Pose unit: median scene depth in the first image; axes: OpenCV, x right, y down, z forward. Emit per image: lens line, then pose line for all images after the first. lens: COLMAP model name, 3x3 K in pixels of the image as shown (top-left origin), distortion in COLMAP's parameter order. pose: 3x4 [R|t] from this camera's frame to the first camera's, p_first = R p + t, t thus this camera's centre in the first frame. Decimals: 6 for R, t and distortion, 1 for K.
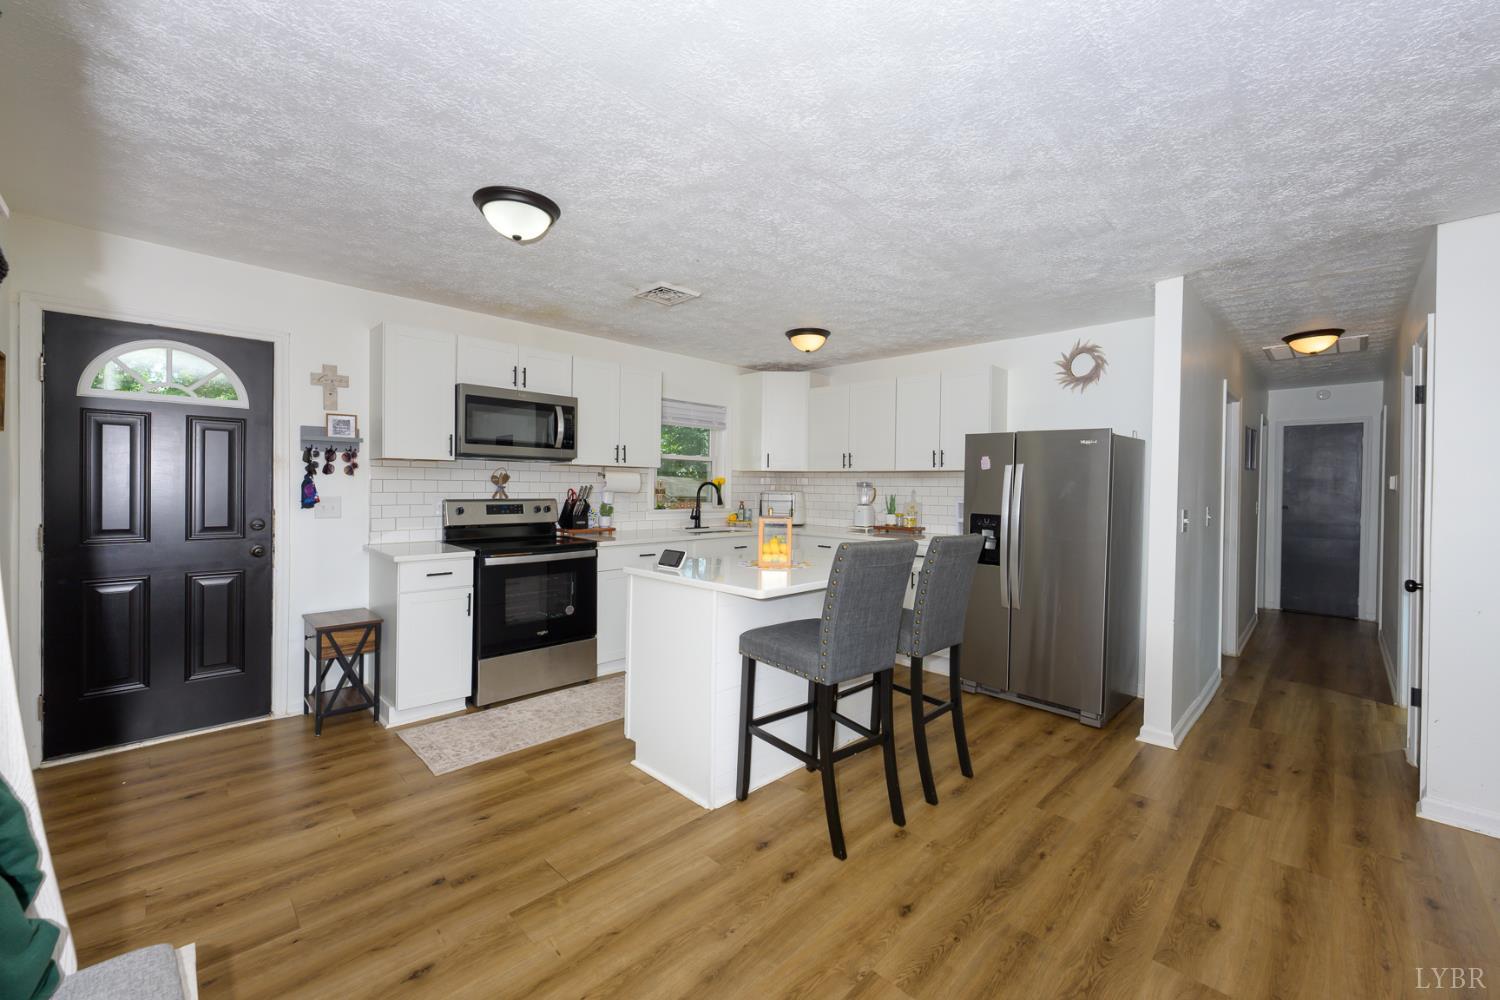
lens RADIAL K [[591.9, 0, 749.7], [0, 591.9, 459.1], [0, 0, 1]] dist [-0.003472, 0.000093]
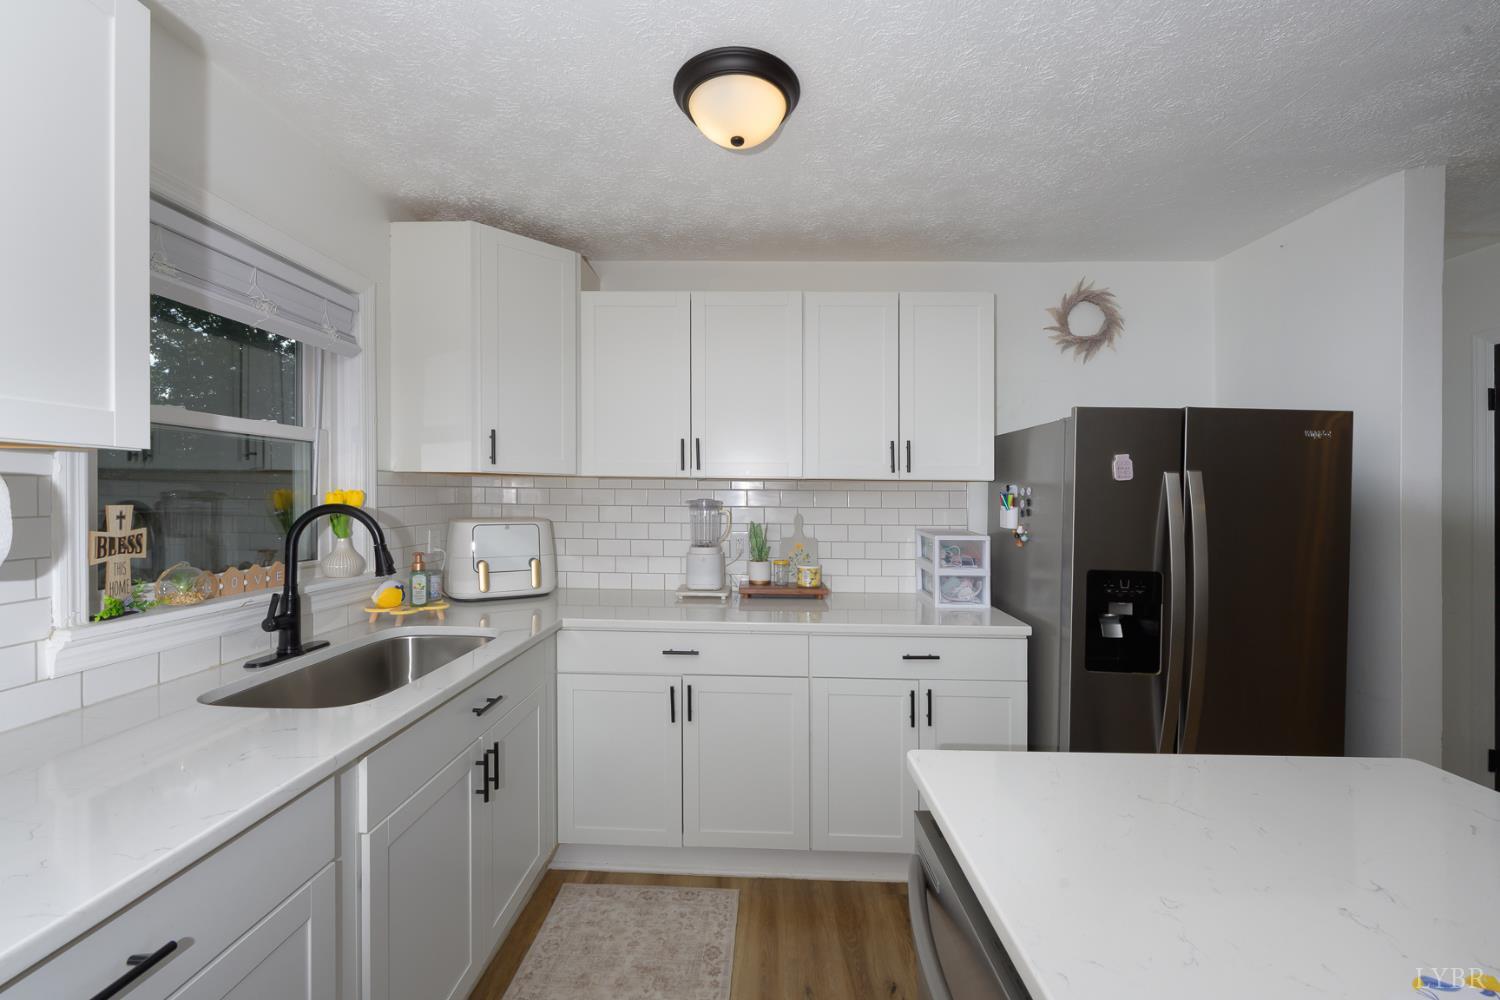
lens RADIAL K [[591.9, 0, 742.2], [0, 591.9, 497.3], [0, 0, 1]] dist [-0.003472, 0.000093]
pose [[0.736829, -0.006463, 0.676049, -0.170938], [-0.031391, 0.998549, 0.043760, 0.020387], [-0.675351, -0.053465, 0.735556, 0.869916]]
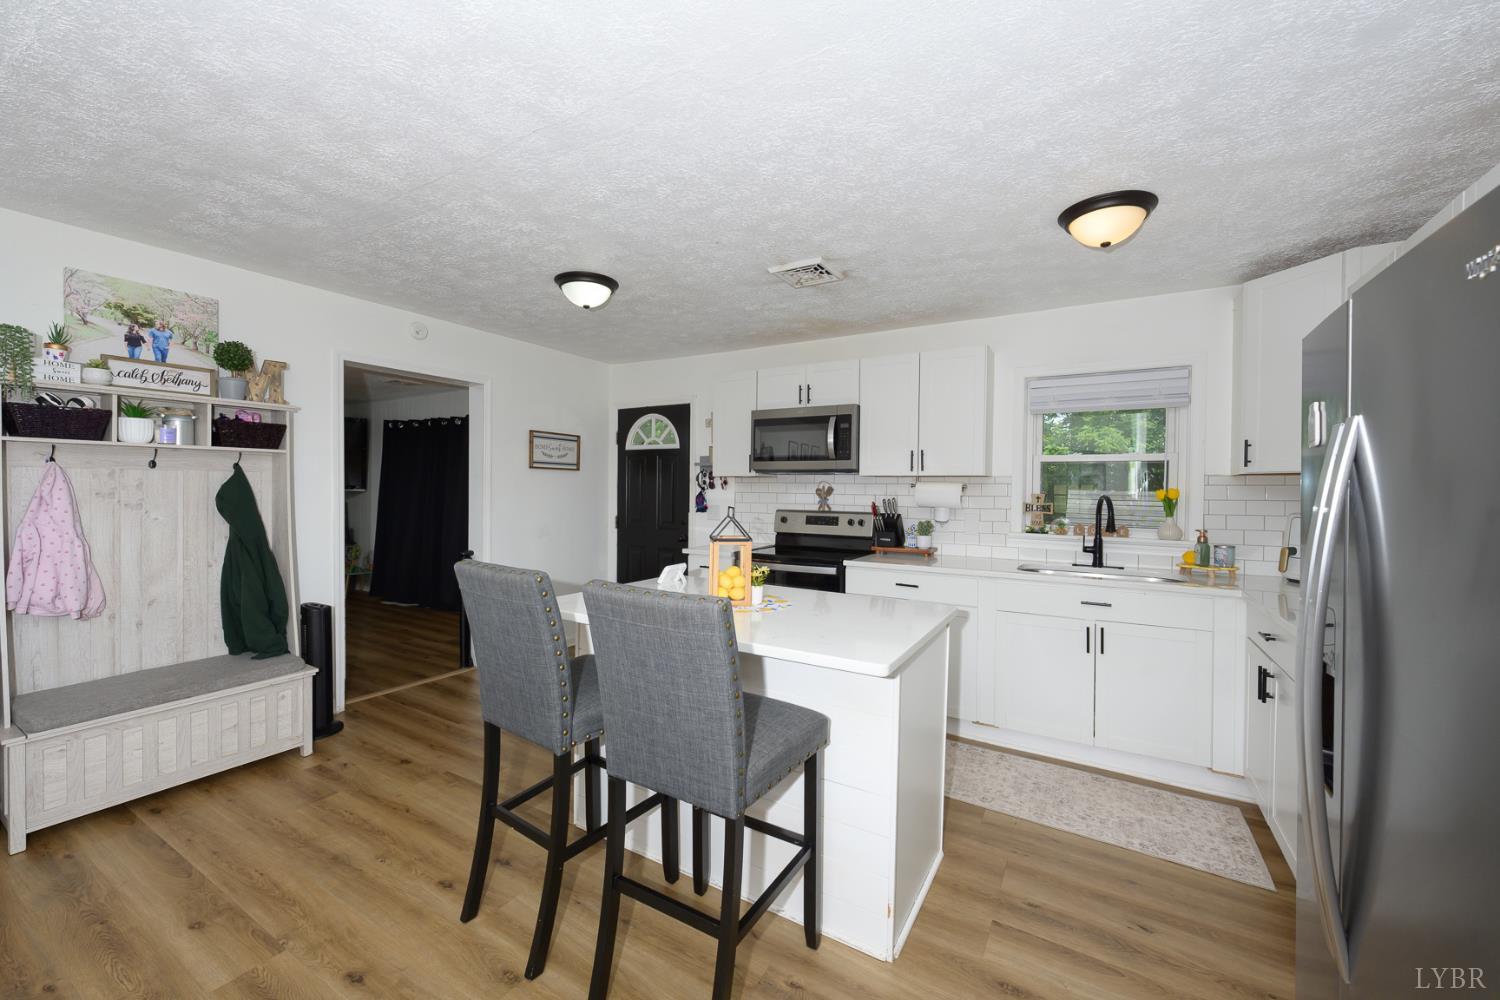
lens RADIAL K [[591.9, 0, 737.3], [0, 591.9, 469.1], [0, 0, 1]] dist [-0.003472, 0.000093]
pose [[0.238815, -0.043757, -0.970079, 0.623039], [0.034321, 0.998740, -0.036600, 0.029458], [0.970458, -0.024554, 0.240016, 0.659892]]
